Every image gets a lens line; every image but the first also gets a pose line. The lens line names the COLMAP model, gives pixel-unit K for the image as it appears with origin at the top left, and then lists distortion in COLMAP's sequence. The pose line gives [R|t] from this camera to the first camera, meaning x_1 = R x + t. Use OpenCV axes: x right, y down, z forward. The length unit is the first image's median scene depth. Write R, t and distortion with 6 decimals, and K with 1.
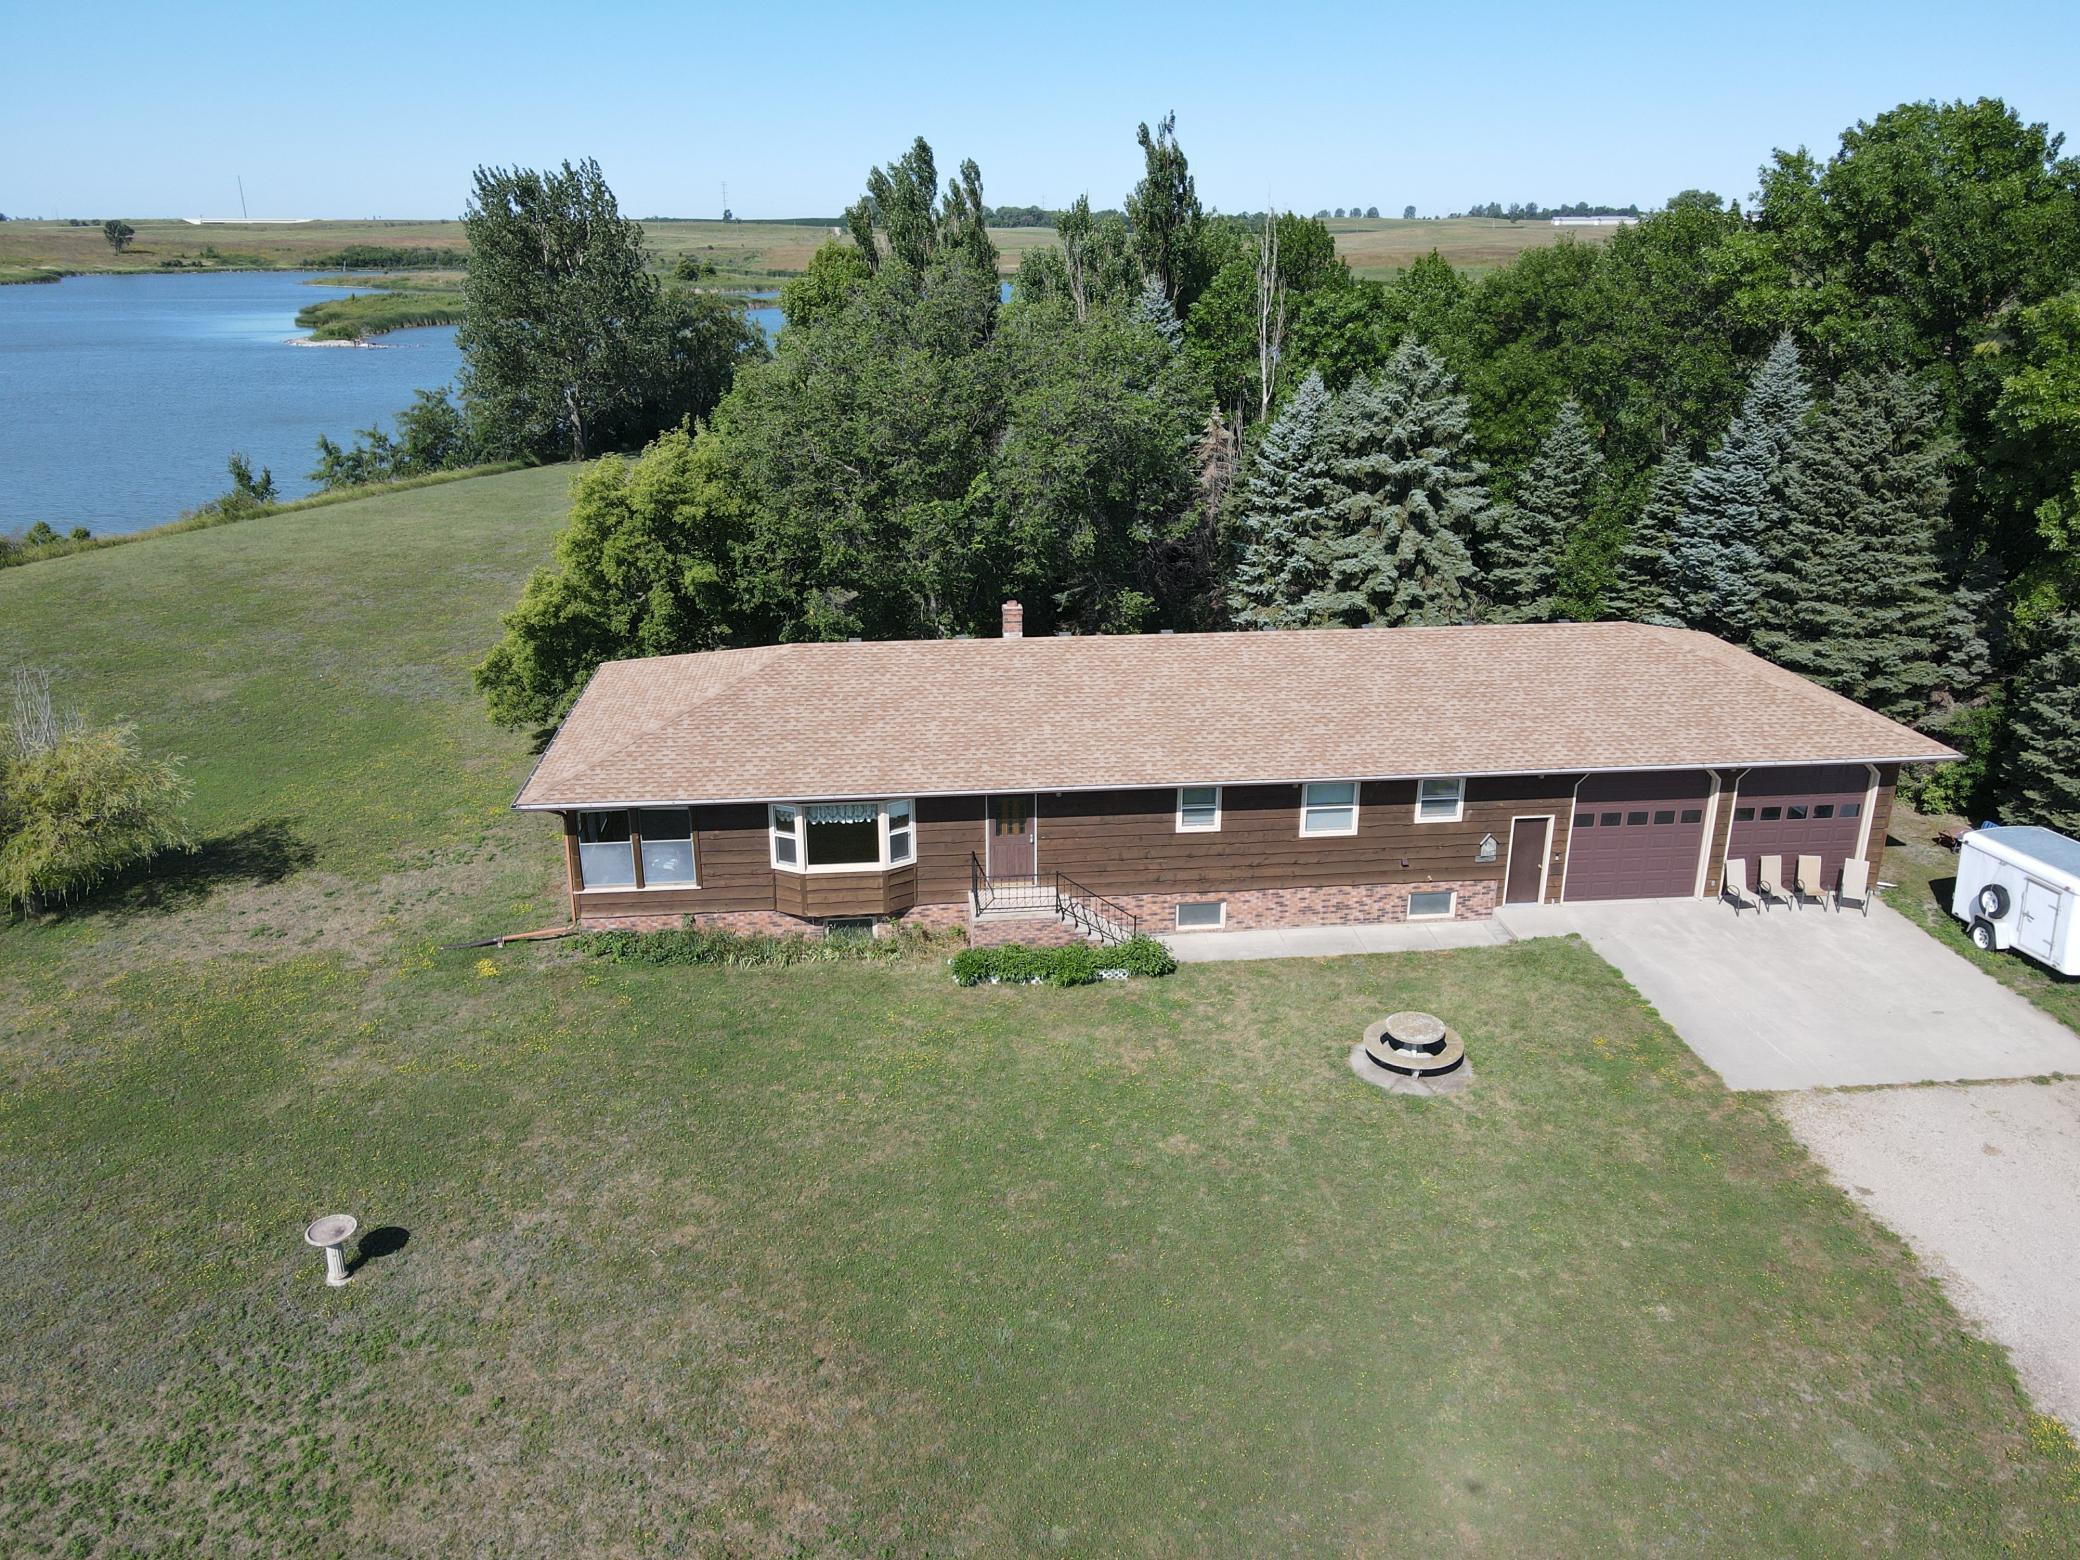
lens RADIAL K [[1526.3, 0, 1044.1], [0, 1526.3, 772.4], [0, 0, 1]] dist [-0.007003, 0.041988]
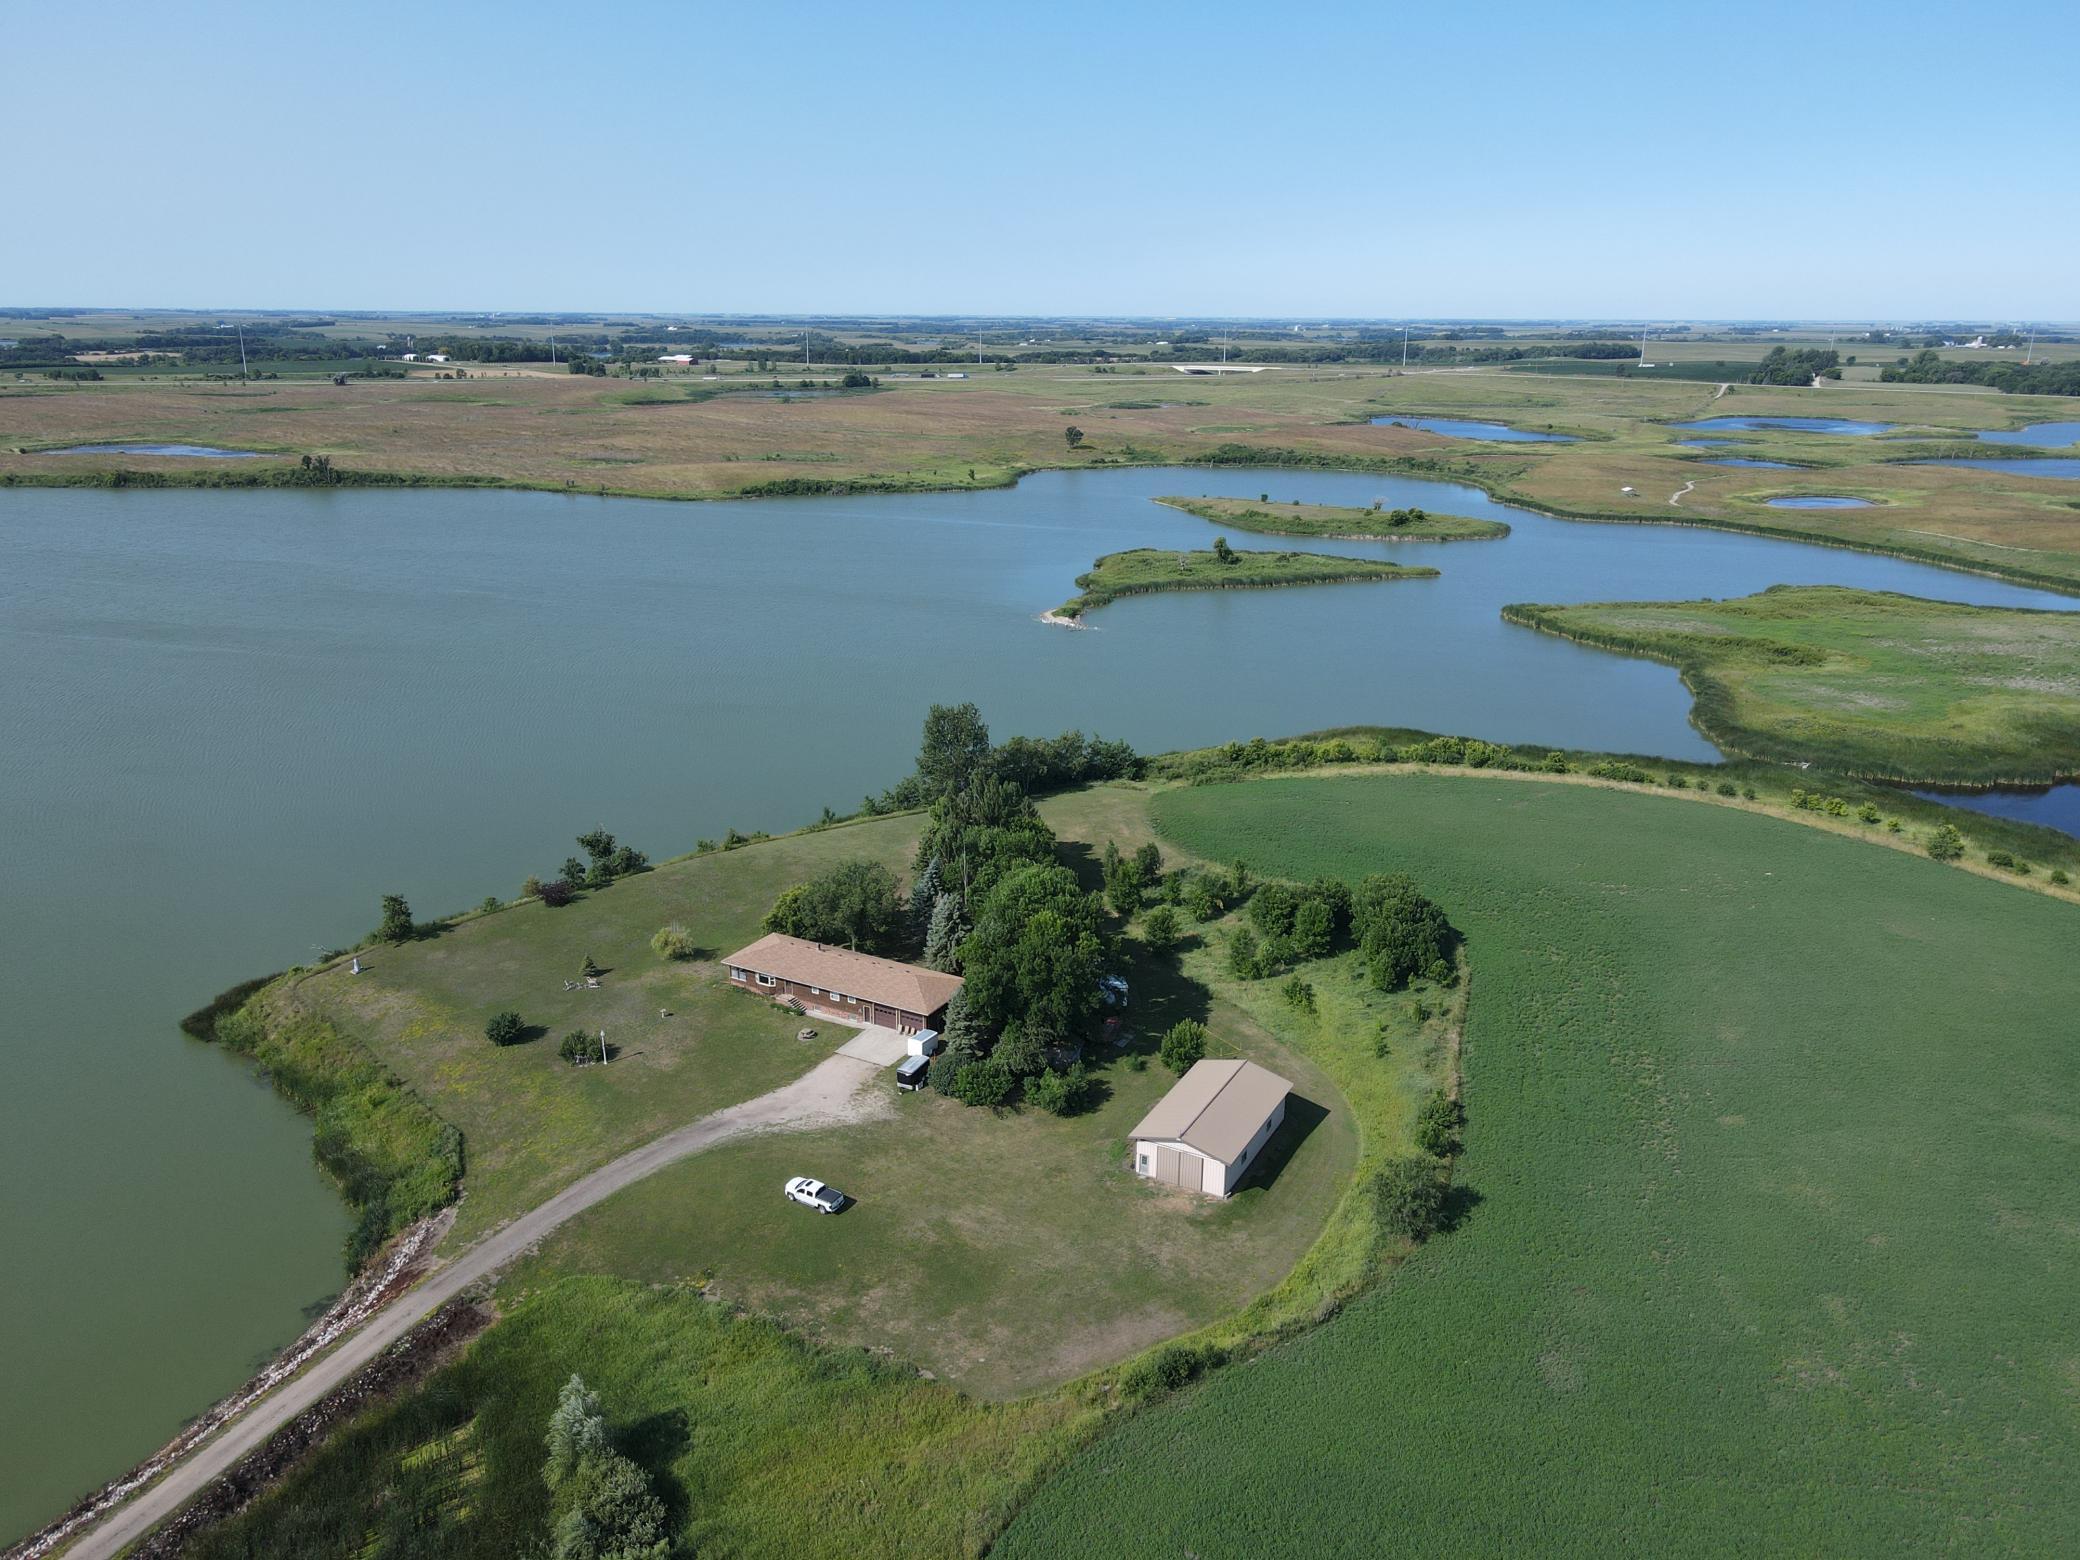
lens RADIAL K [[1532.5, 0, 1048.7], [0, 1532.5, 770.5], [0, 0, 1]] dist [-0.030379, 0.096192]
pose [[0.825151, 0.168960, -0.539054, 3.529736], [-0.196734, 0.980438, 0.006158, -0.922216], [0.529549, 0.100969, 0.842249, -3.207609]]
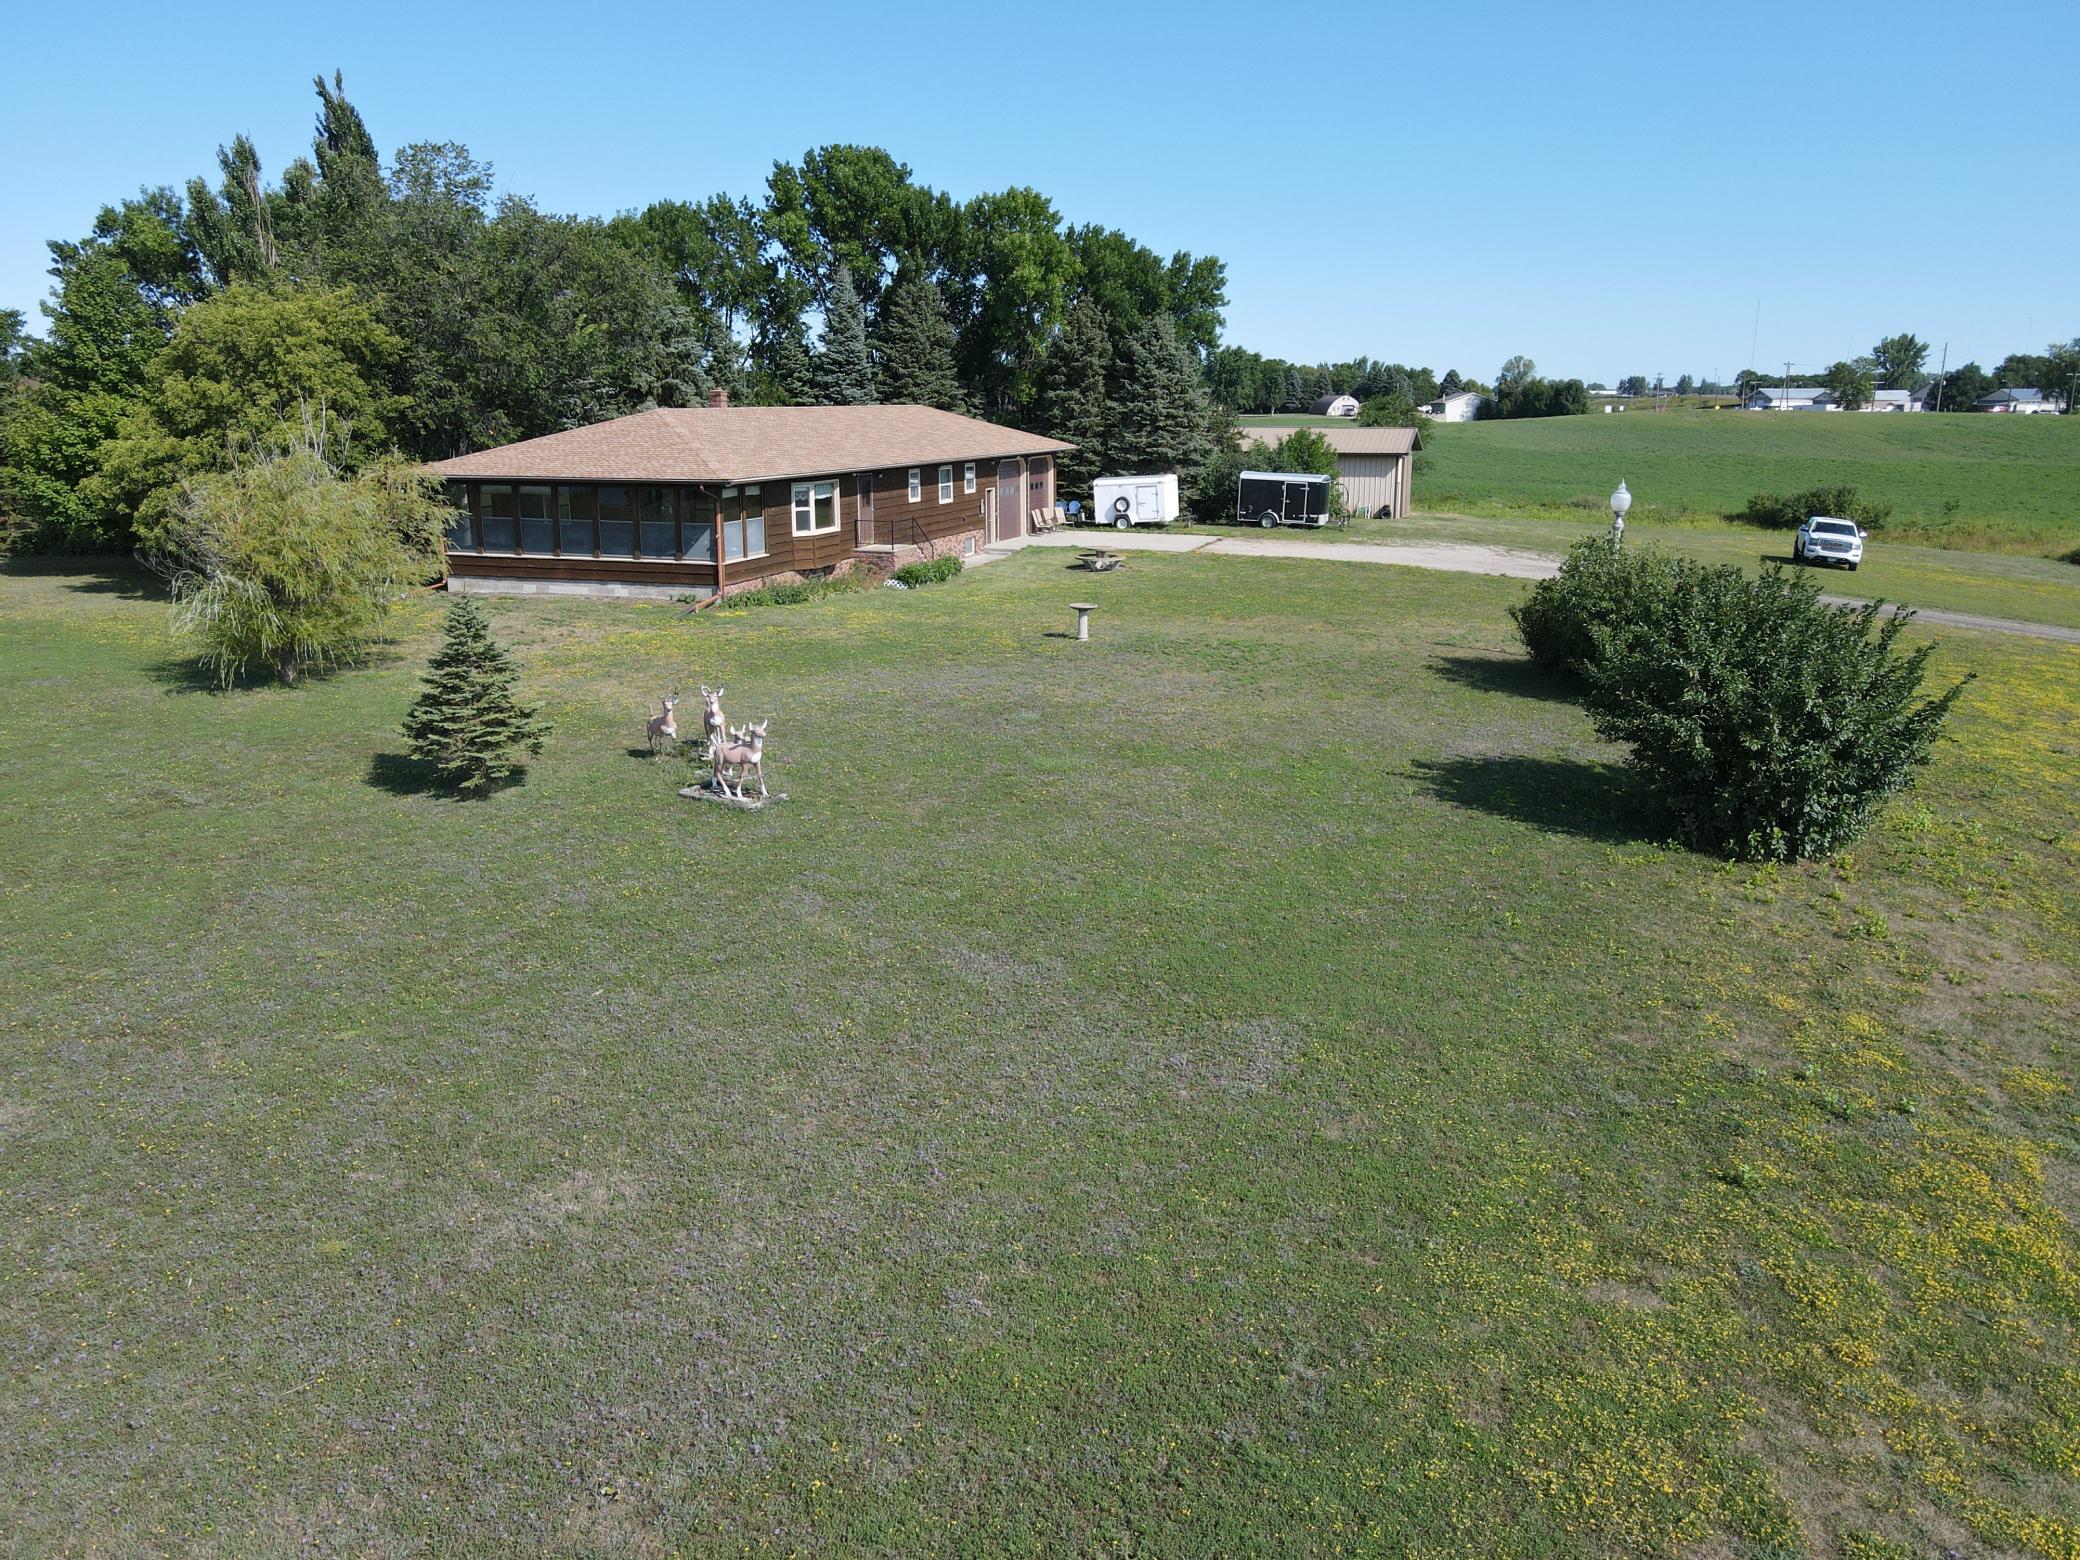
lens RADIAL K [[1526.3, 0, 1044.1], [0, 1526.3, 772.4], [0, 0, 1]] dist [-0.007003, 0.041988]
pose [[0.412563, -0.217185, 0.884660, -1.269532], [0.306935, 0.947515, 0.089476, 0.197736], [-0.857661, 0.234619, 0.457571, 0.203642]]
